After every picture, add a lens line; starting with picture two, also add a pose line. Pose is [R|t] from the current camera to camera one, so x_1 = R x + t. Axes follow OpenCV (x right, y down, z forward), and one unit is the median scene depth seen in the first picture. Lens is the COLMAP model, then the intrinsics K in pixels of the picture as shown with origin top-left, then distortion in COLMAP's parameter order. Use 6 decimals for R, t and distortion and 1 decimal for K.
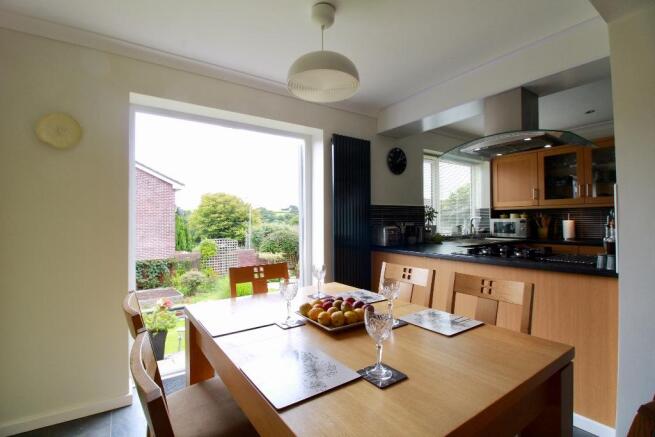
lens RADIAL K [[301.7, 0, 324.7], [0, 301.7, 217.4], [0, 0, 1]] dist [-0.012552, -0.004262]
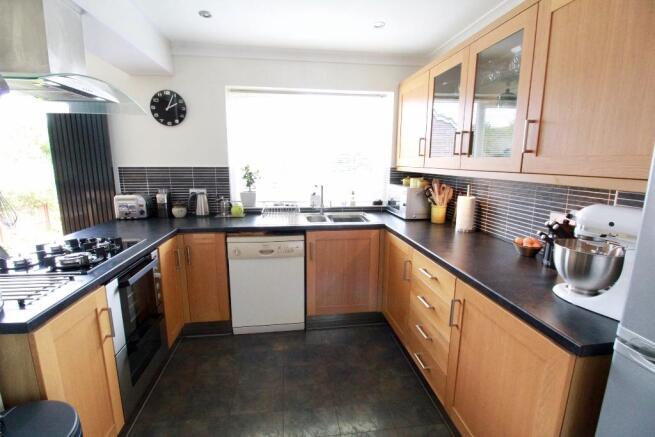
lens RADIAL K [[301.7, 0, 328.3], [0, 301.7, 218.8], [0, 0, 1]] dist [-0.012552, -0.004262]
pose [[0.900992, 0.097130, -0.422822, 0.727456], [-0.013570, 0.980448, 0.196311, -0.049369], [0.433623, -0.171137, 0.884694, 0.340063]]
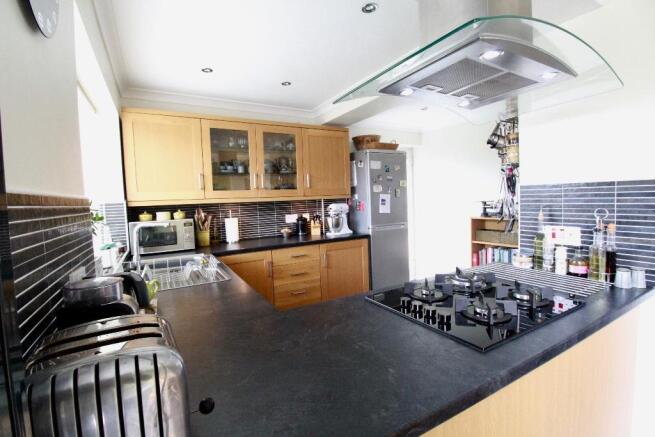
lens RADIAL K [[301.7, 0, 327.7], [0, 301.7, 216.4], [0, 0, 1]] dist [-0.012552, -0.004262]
pose [[0.081457, -0.045580, 0.995634, 0.052225], [0.030764, 0.998593, 0.043199, -0.018892], [-0.996202, 0.027111, 0.082744, 0.600486]]
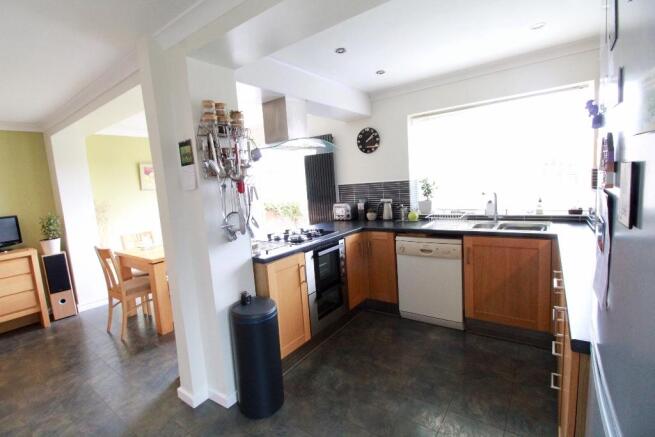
lens RADIAL K [[301.7, 0, 325.9], [0, 301.7, 217.9], [0, 0, 1]] dist [-0.012552, -0.004262]
pose [[0.347593, 0.096604, -0.932656, 0.911368], [0.074280, 0.988715, 0.130094, -0.050082], [0.934699, -0.114497, 0.336495, 0.357791]]
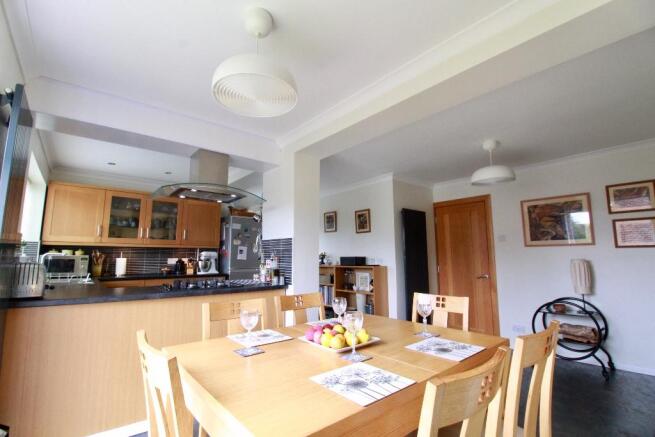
lens RADIAL K [[301.7, 0, 328.3], [0, 301.7, 218.6], [0, 0, 1]] dist [-0.012552, -0.004262]
pose [[-0.113802, 0.137640, 0.983923, -0.322040], [-0.004829, 0.990269, -0.139086, 0.014263], [-0.993492, -0.020579, -0.112030, 0.326901]]
